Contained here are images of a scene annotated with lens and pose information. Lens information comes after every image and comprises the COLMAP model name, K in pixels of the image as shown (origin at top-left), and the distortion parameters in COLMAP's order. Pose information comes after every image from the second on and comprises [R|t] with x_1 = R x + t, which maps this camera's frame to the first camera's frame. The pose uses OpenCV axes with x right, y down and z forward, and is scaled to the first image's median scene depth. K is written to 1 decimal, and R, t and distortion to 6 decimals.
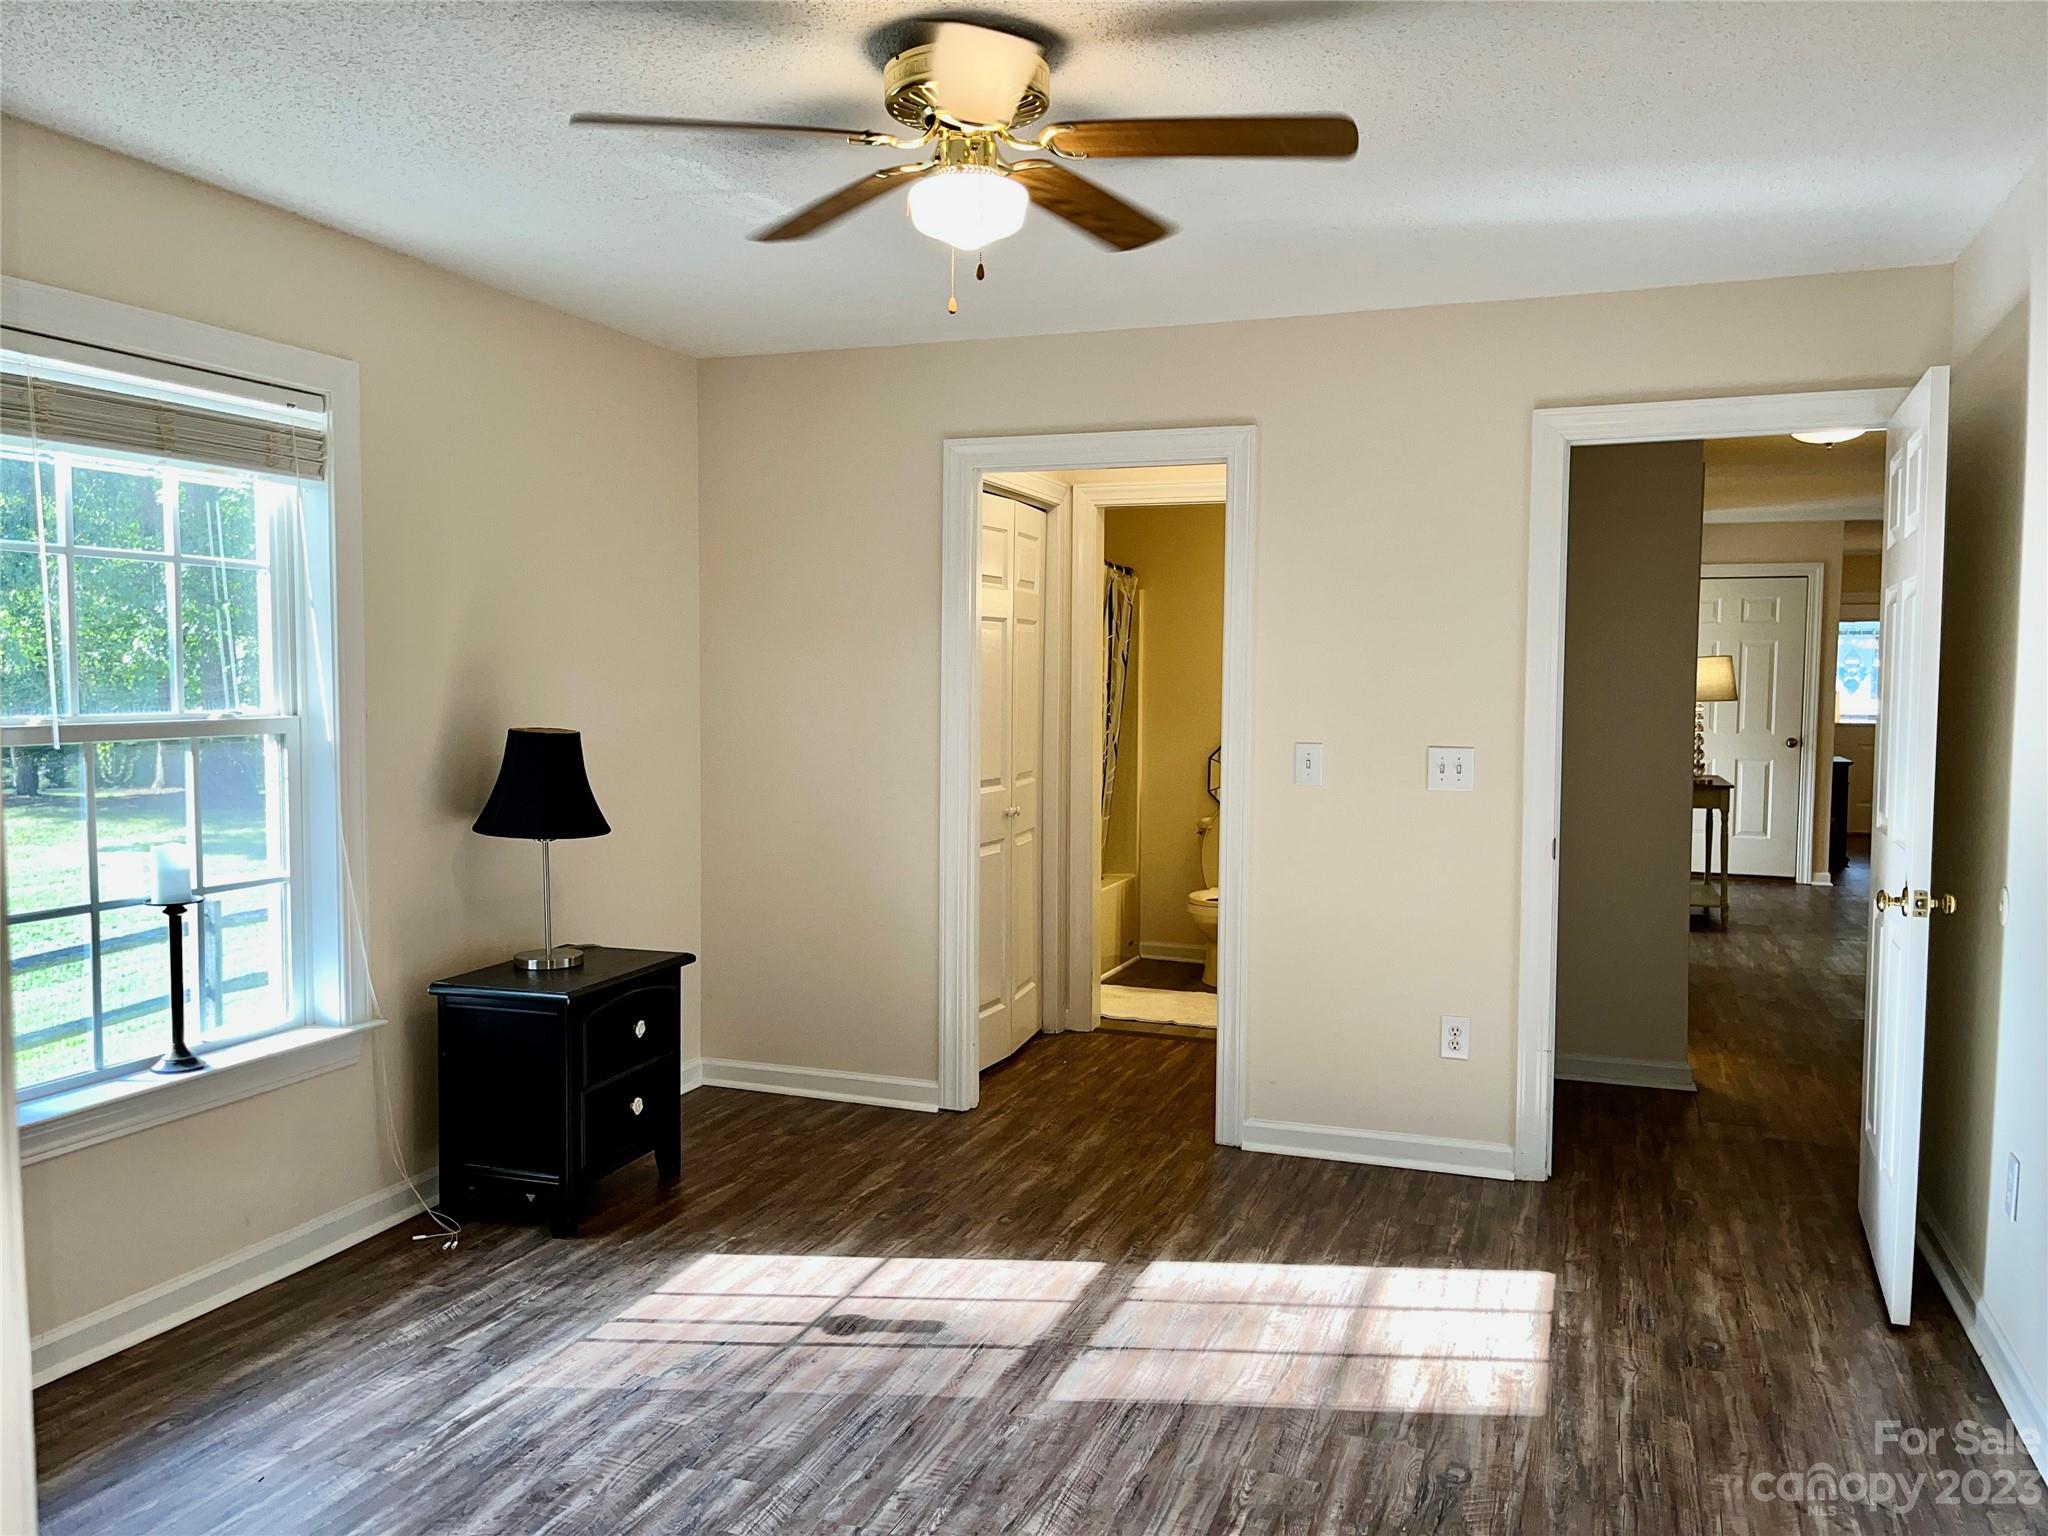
lens RADIAL K [[1542.7, 0, 1018.5], [0, 1542.7, 771.7], [0, 0, 1]] dist [0.050388, -0.060093]
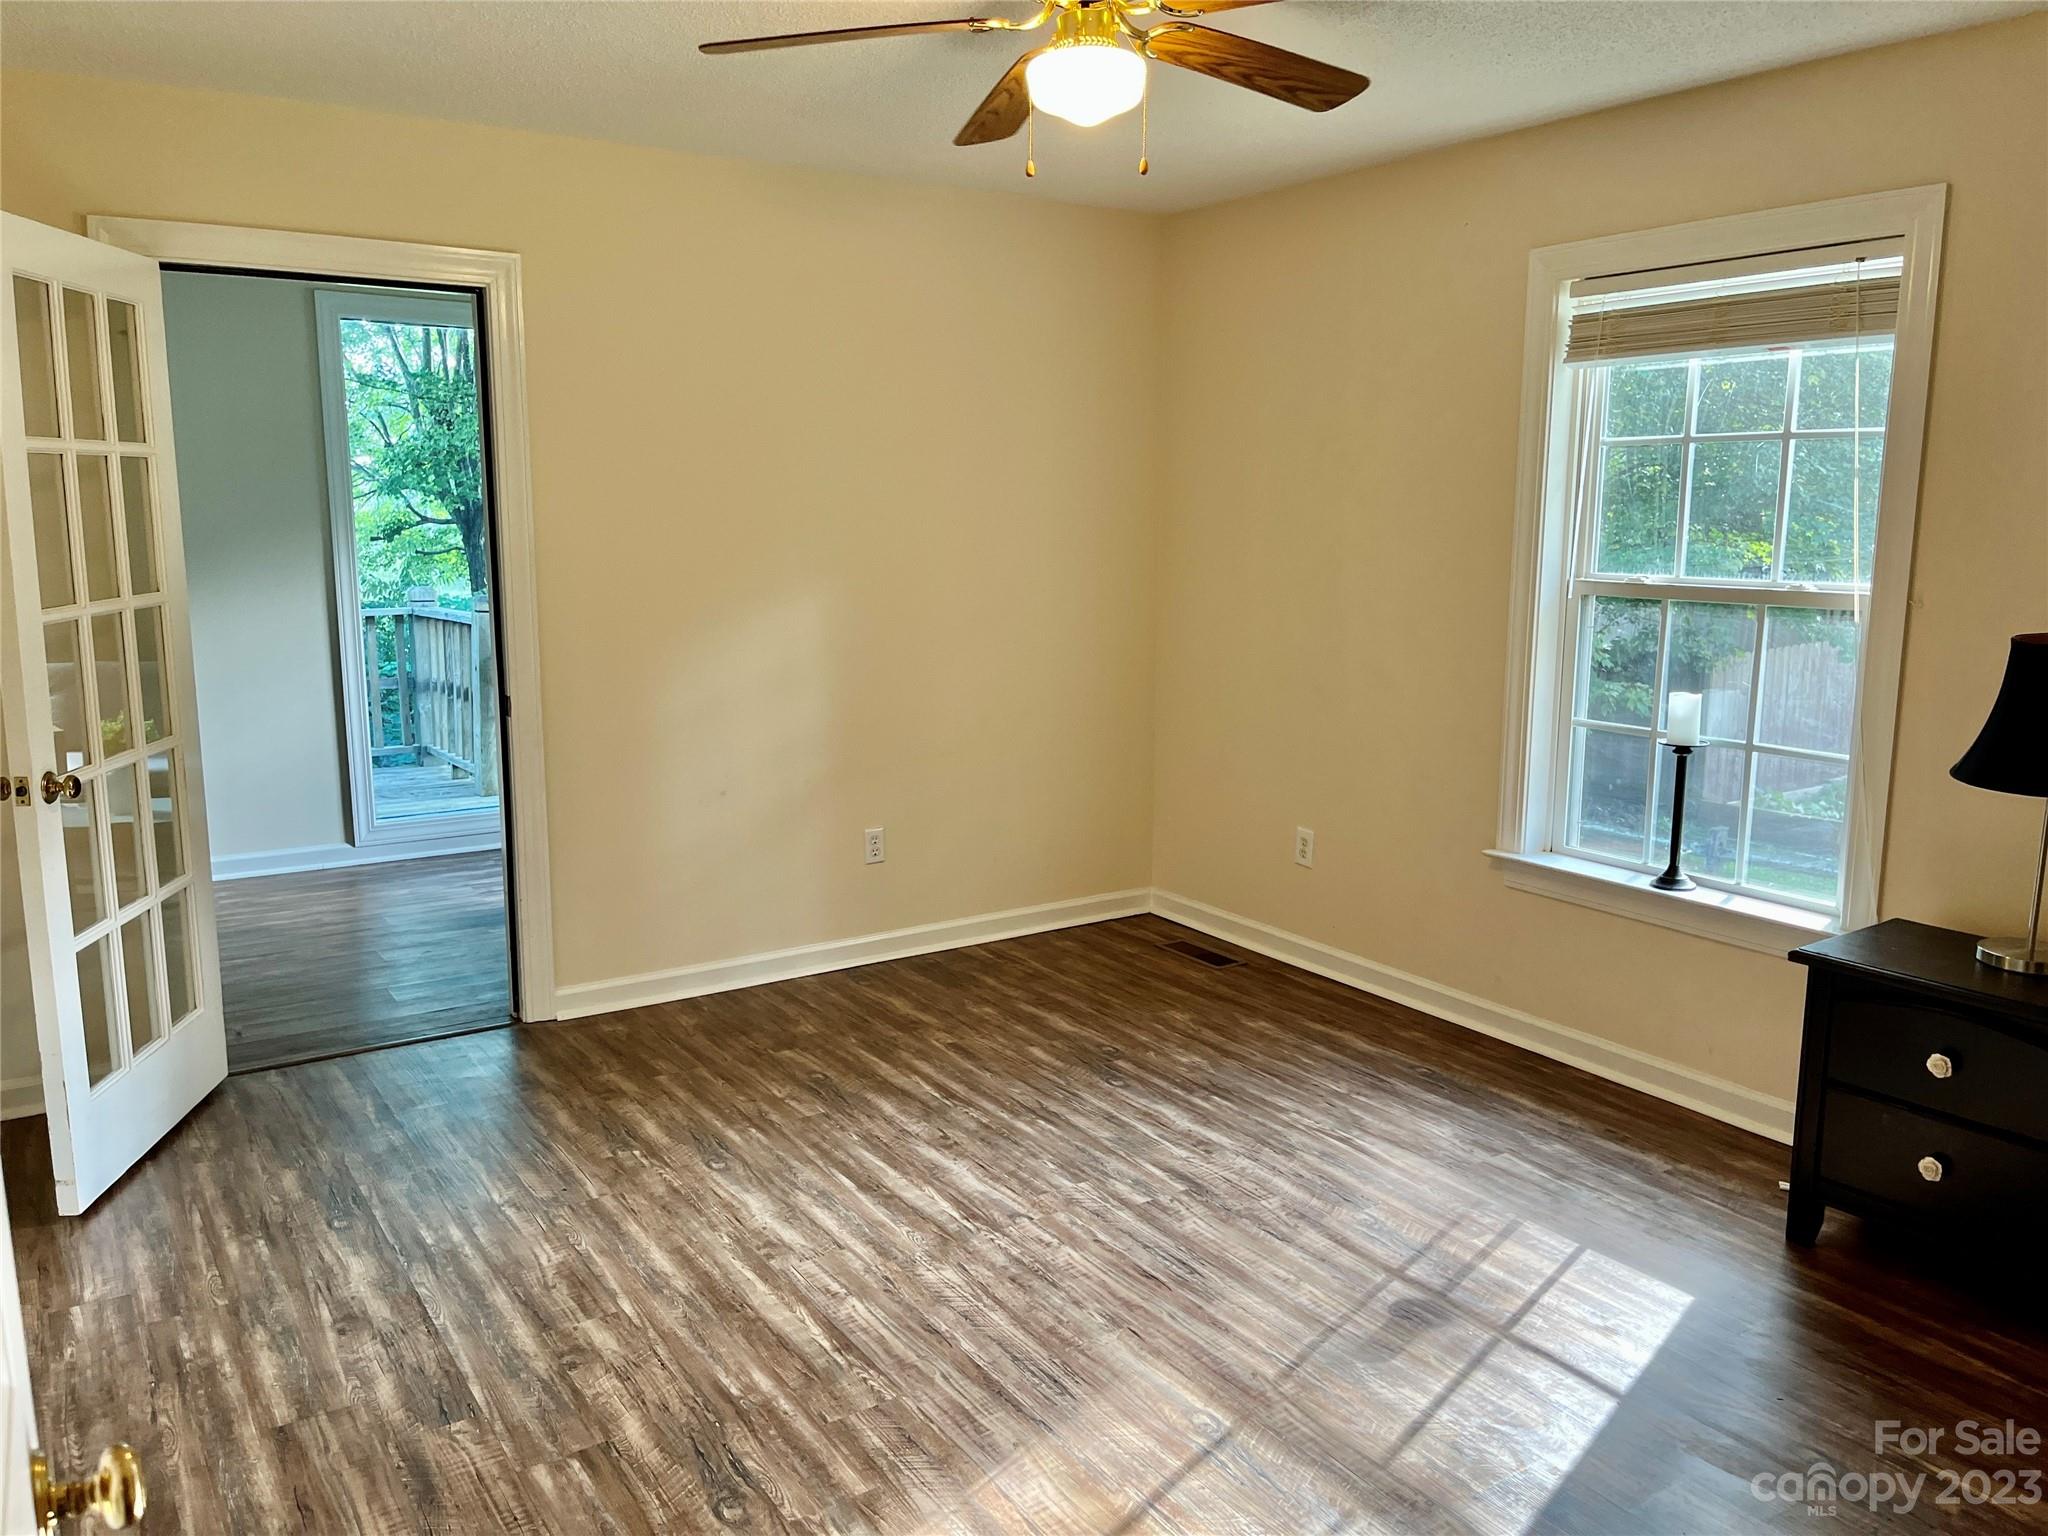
lens RADIAL K [[1542.7, 0, 1021.2], [0, 1542.7, 767.5], [0, 0, 1]] dist [0.050388, -0.060093]
pose [[-0.588914, 0.133214, -0.797141, 0.773912], [-0.055869, 0.977252, 0.204589, -0.124263], [0.806262, 0.165021, -0.568075, 1.469169]]
